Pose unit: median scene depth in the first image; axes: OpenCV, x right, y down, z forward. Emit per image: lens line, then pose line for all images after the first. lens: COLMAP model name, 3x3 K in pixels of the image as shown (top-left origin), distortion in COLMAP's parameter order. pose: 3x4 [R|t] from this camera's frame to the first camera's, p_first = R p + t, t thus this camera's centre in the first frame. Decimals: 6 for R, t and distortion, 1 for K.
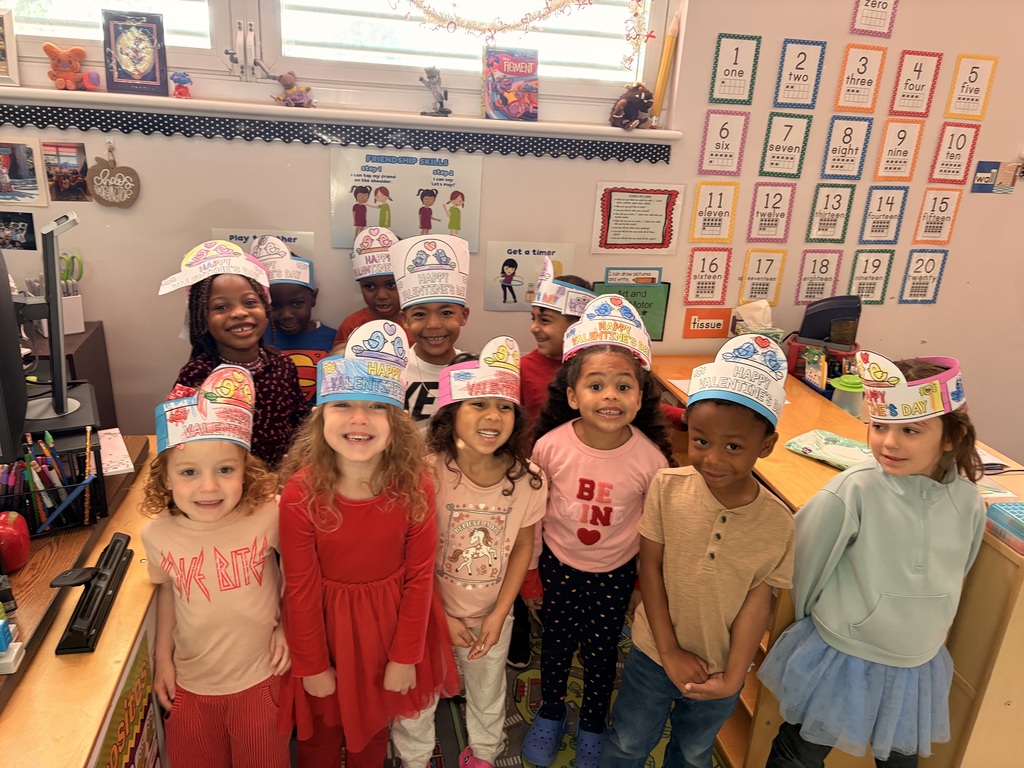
lens RADIAL K [[779.5, 0, 512.2], [0, 779.5, 383.0], [0, 0, 1]] dist [0.005635, 0.003144]
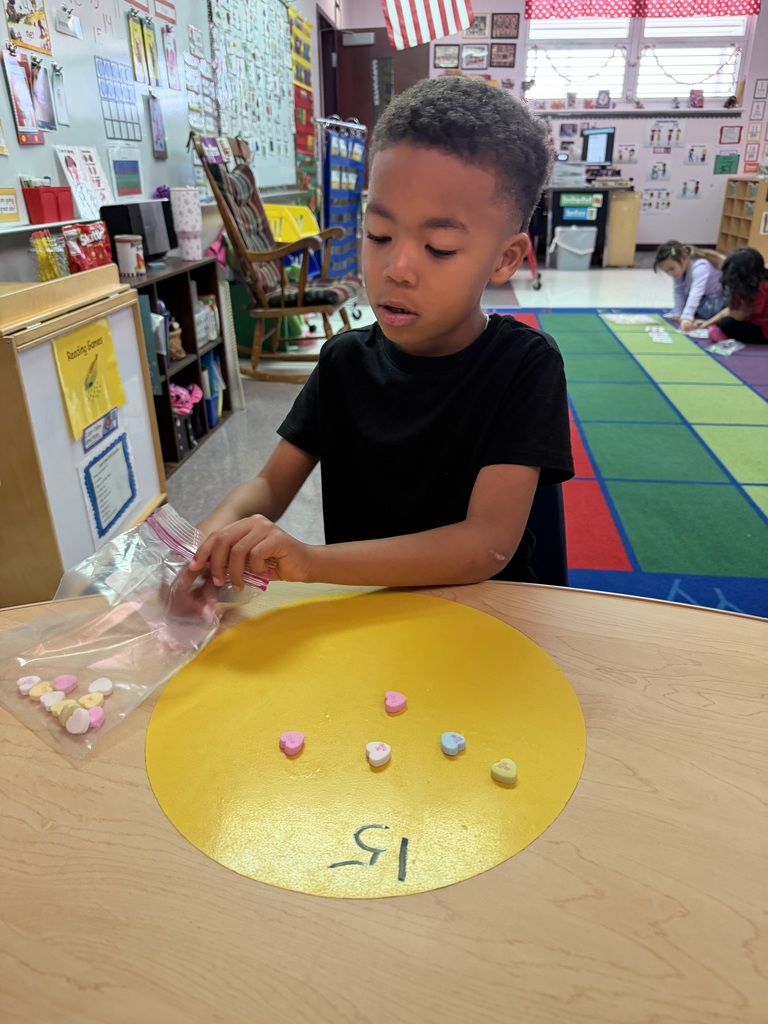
lens RADIAL K [[716.6, 0, 386.5], [0, 716.6, 509.6], [0, 0, 1]] dist [-0.027073, 0.003691]
pose [[0.953215, 0.057624, -0.296751, -0.303266], [-0.030310, 0.994935, 0.095837, 1.330808], [0.300771, -0.082358, 0.950134, -2.907879]]
